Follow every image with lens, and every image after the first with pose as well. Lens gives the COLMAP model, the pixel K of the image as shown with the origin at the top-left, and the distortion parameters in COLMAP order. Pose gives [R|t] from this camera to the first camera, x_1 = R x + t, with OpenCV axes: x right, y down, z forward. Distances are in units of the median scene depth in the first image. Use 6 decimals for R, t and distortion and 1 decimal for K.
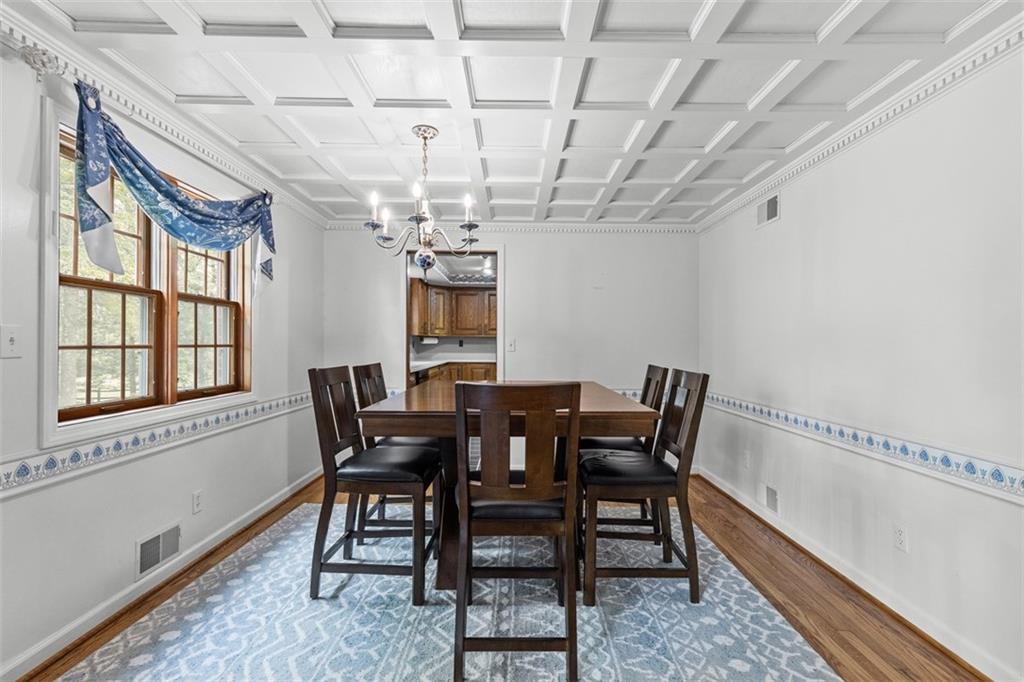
lens RADIAL K [[462.8, 0, 513.1], [0, 462.8, 346.6], [0, 0, 1]] dist [0.008633, -0.000806]
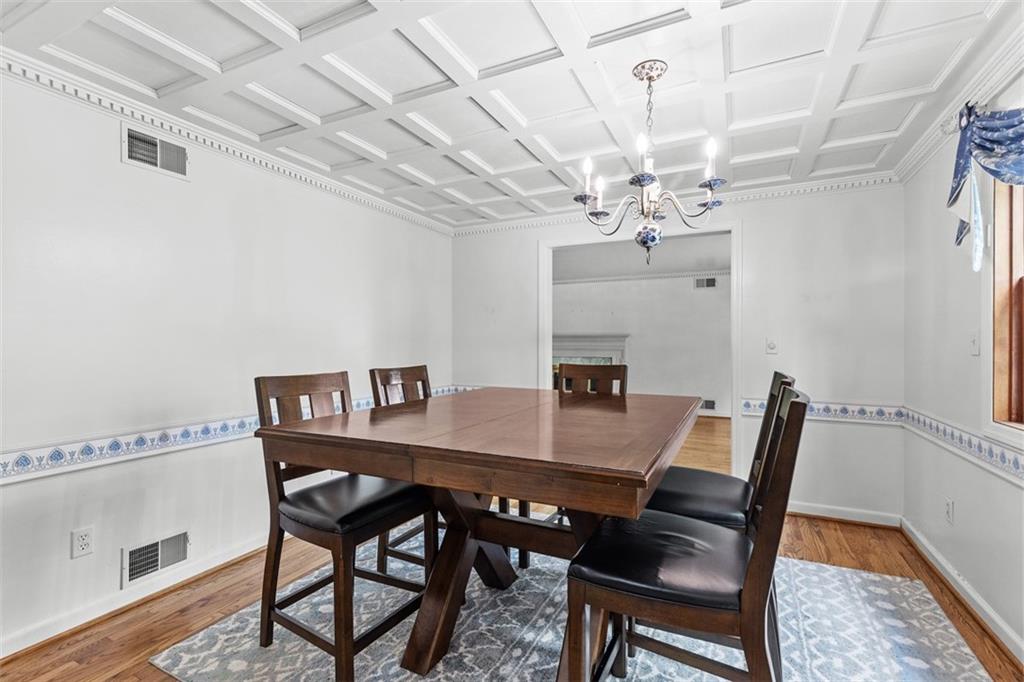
lens RADIAL K [[462.8, 0, 512.7], [0, 462.8, 347.2], [0, 0, 1]] dist [0.008633, -0.000806]
pose [[0.903428, -0.006747, -0.428687, -0.066536], [0.006472, 0.999977, -0.002098, 0.003042], [0.428691, -0.000879, 0.903451, 0.193199]]
